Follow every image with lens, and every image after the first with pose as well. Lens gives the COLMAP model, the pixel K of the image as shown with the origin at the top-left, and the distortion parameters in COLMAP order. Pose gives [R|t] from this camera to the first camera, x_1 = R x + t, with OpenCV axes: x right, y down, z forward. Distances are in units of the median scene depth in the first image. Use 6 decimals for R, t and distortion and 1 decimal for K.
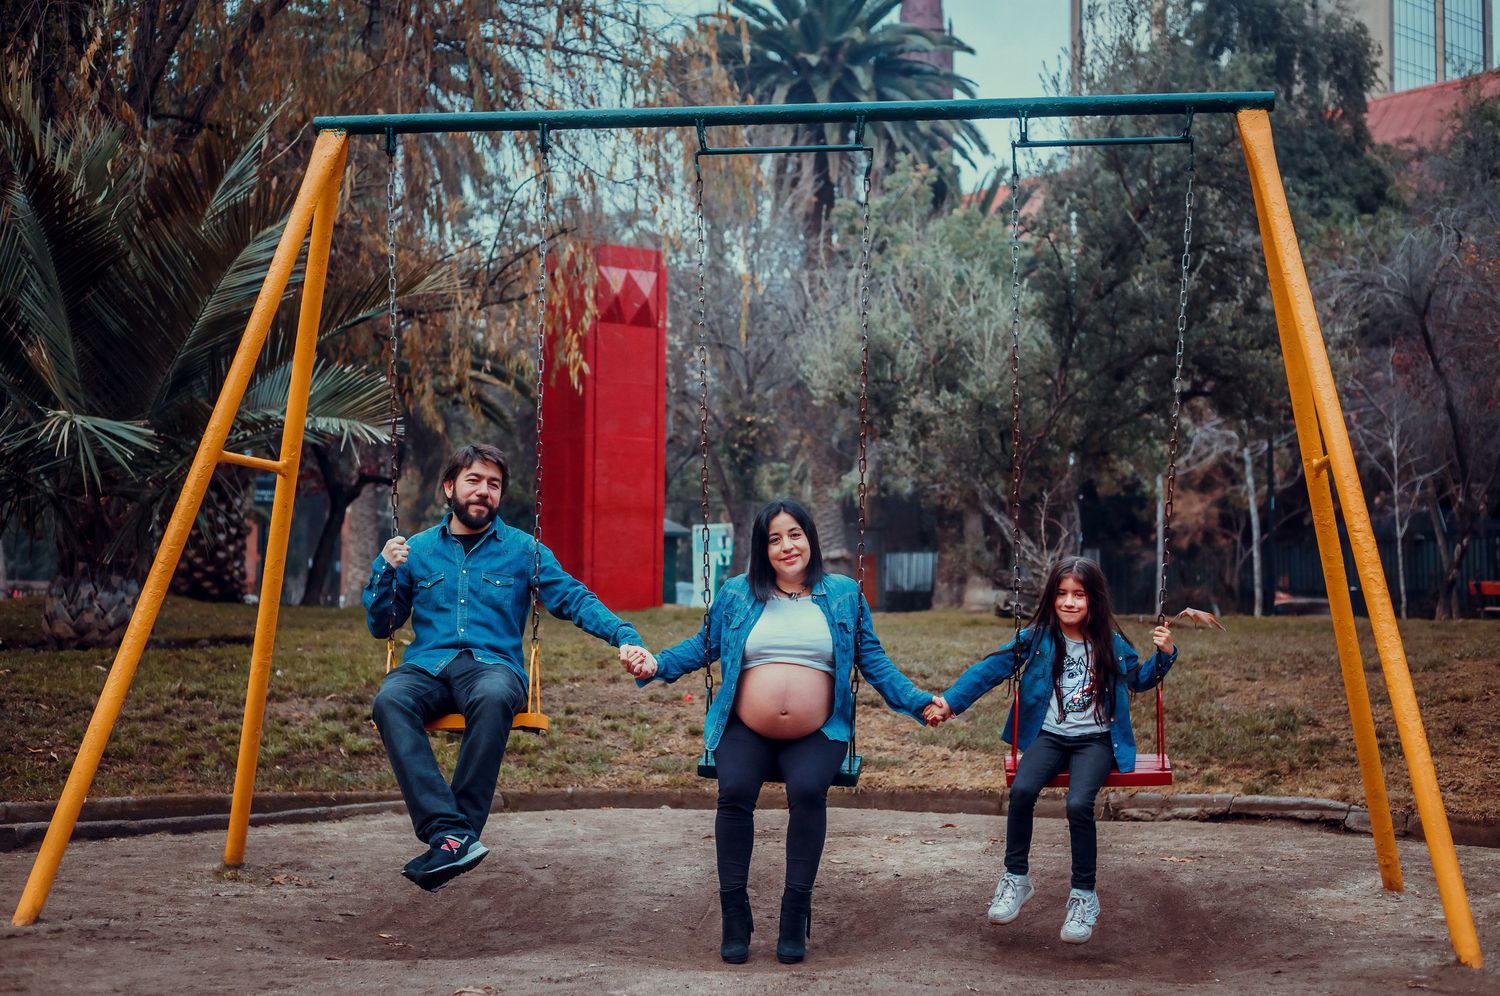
lens RADIAL K [[2170.8, 0, 750.0], [0, 2170.8, 498.0], [0, 0, 1]] dist [0.034539, 0.012575]
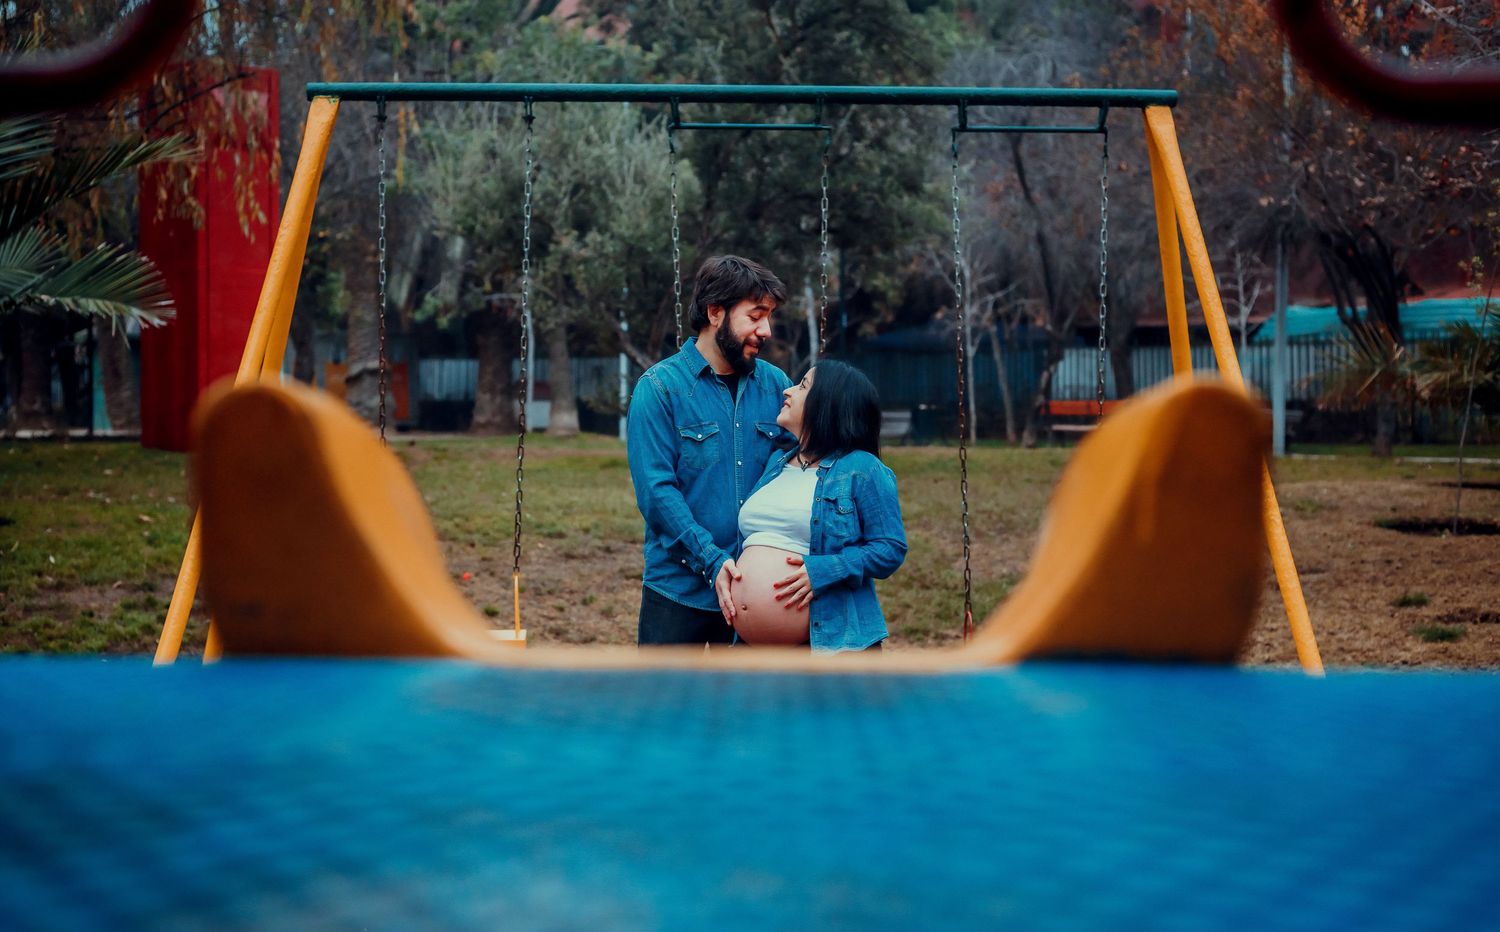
lens RADIAL K [[2360.1, 0, 689.4], [0, 2360.1, 503.7], [0, 0, 1]] dist [0.048017, -0.107292]
pose [[0.976836, -0.015392, 0.213436, -0.100730], [-0.005576, 0.995240, 0.097290, -0.031729], [-0.213917, -0.096226, 0.972101, -0.066618]]
